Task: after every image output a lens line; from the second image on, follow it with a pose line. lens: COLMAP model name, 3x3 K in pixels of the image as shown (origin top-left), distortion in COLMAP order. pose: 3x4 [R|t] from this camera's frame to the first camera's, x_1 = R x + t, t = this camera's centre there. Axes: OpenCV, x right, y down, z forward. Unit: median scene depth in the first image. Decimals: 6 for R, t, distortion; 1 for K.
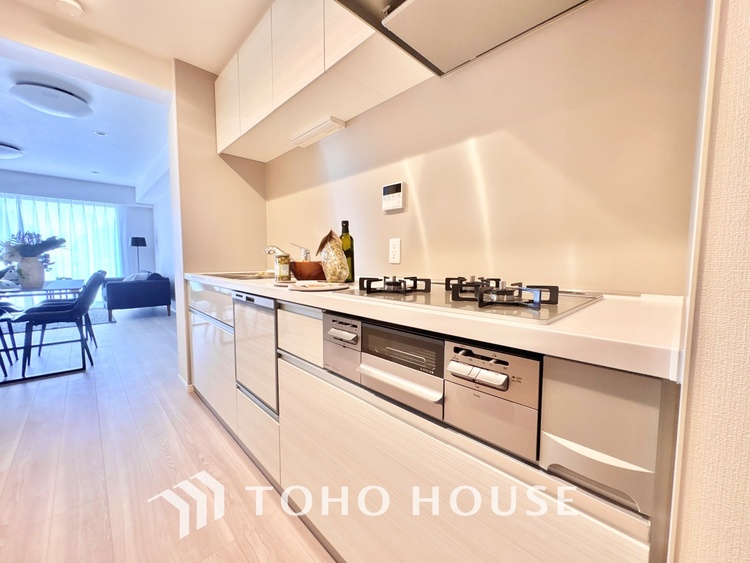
lens RADIAL K [[297.9, 0, 374.9], [0, 297.9, 281.7], [0, 0, 1]] dist [0.000454, -0.000893]
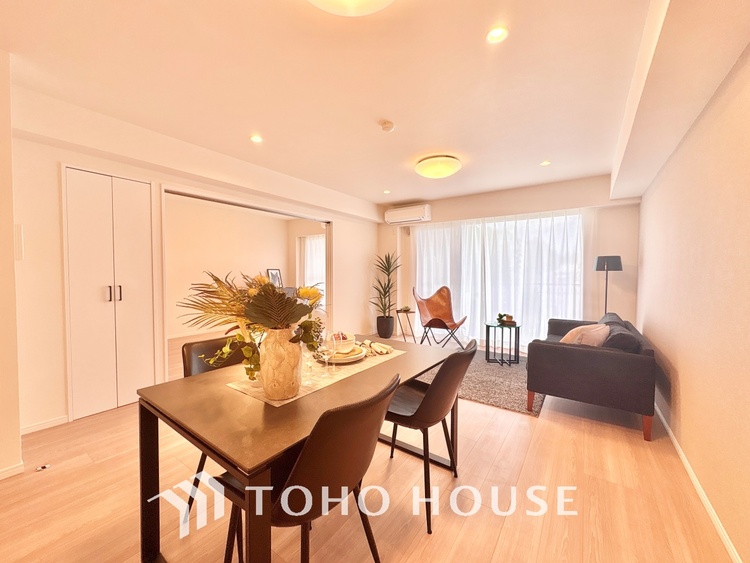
lens RADIAL K [[297.9, 0, 375.0], [0, 297.9, 283.7], [0, 0, 1]] dist [0.000454, -0.000893]
pose [[0.190683, 0.027928, -0.981254, -0.311071], [-0.076806, 0.996955, 0.013450, -0.068668], [0.978642, 0.072801, 0.192248, 0.447957]]
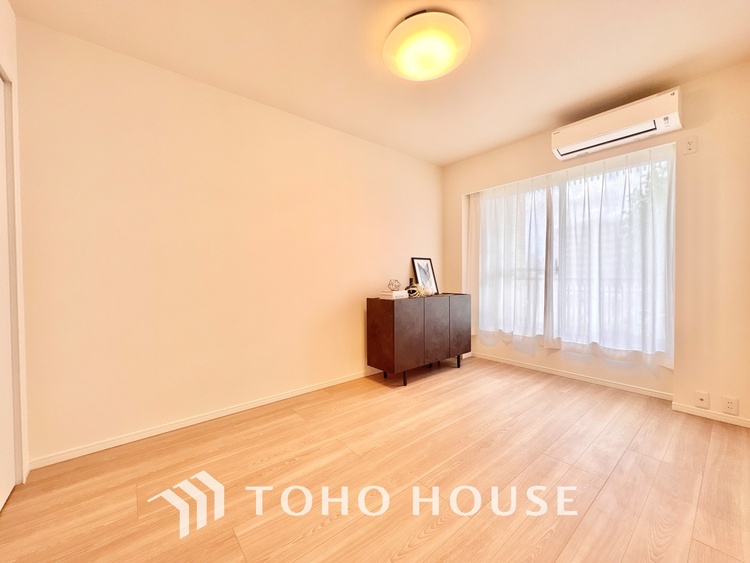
lens RADIAL K [[297.9, 0, 374.5], [0, 297.9, 280.2], [0, 0, 1]] dist [0.000454, -0.000893]
pose [[-0.076118, 0.001849, -0.997097, -0.910050], [-0.069720, 0.997541, 0.007172, -0.032747], [0.994658, 0.070064, -0.075802, 0.238084]]
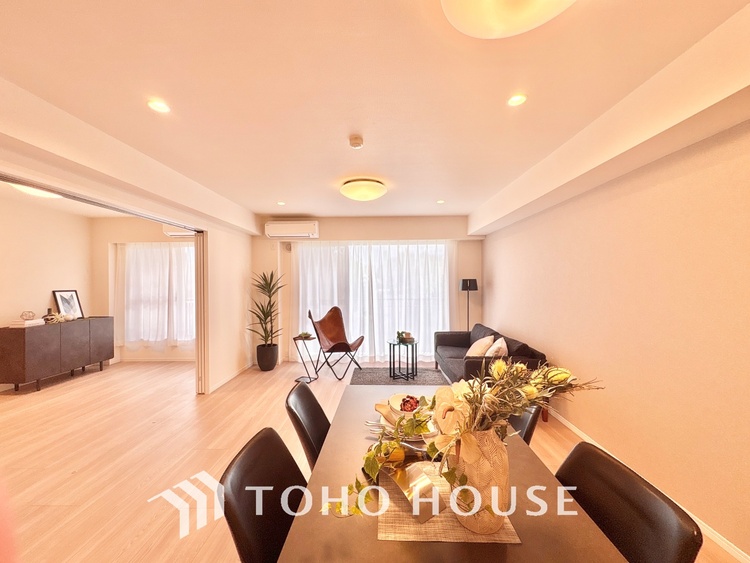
lens RADIAL K [[297.9, 0, 374.9], [0, 297.9, 283.1], [0, 0, 1]] dist [0.000454, -0.000893]
pose [[0.707673, -0.012138, -0.706435, -0.438170], [-0.041627, 0.997399, -0.058837, -0.085635], [0.705312, 0.071044, 0.705328, 0.302773]]
